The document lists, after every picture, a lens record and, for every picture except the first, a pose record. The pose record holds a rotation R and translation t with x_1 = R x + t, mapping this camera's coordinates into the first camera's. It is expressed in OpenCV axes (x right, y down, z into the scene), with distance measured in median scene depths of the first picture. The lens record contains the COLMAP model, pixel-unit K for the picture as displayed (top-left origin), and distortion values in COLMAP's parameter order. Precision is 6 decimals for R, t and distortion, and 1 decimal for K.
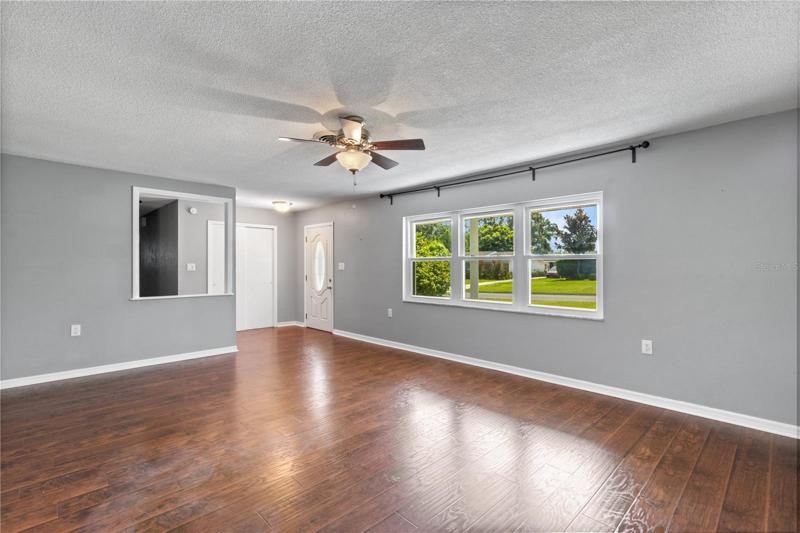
lens RADIAL K [[367.0, 0, 405.1], [0, 367.0, 267.7], [0, 0, 1]] dist [-0.001177, 0.000639]
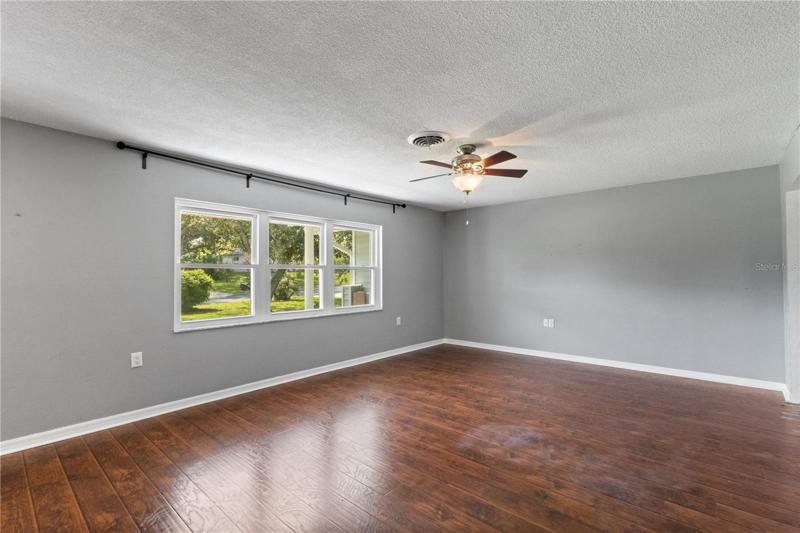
lens RADIAL K [[374.8, 0, 400.0], [0, 374.8, 266.5], [0, 0, 1]] dist [0.000592, 0.000053]
pose [[-0.061876, 0.022428, 0.997832, -1.040752], [0.010011, 0.999711, -0.021849, -0.003511], [-0.998034, 0.008637, -0.062083, 1.033681]]
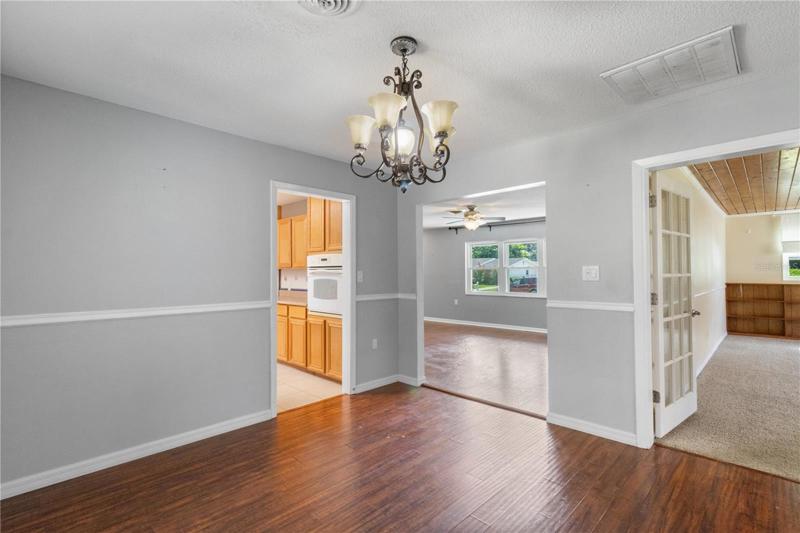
lens RADIAL K [[367.0, 0, 405.1], [0, 367.0, 267.7], [0, 0, 1]] dist [-0.001177, 0.000639]
pose [[0.999899, -0.000967, 0.014188, -0.462154], [0.001209, 0.999853, -0.017104, 0.001579], [-0.014169, 0.017120, 0.999753, -0.959968]]
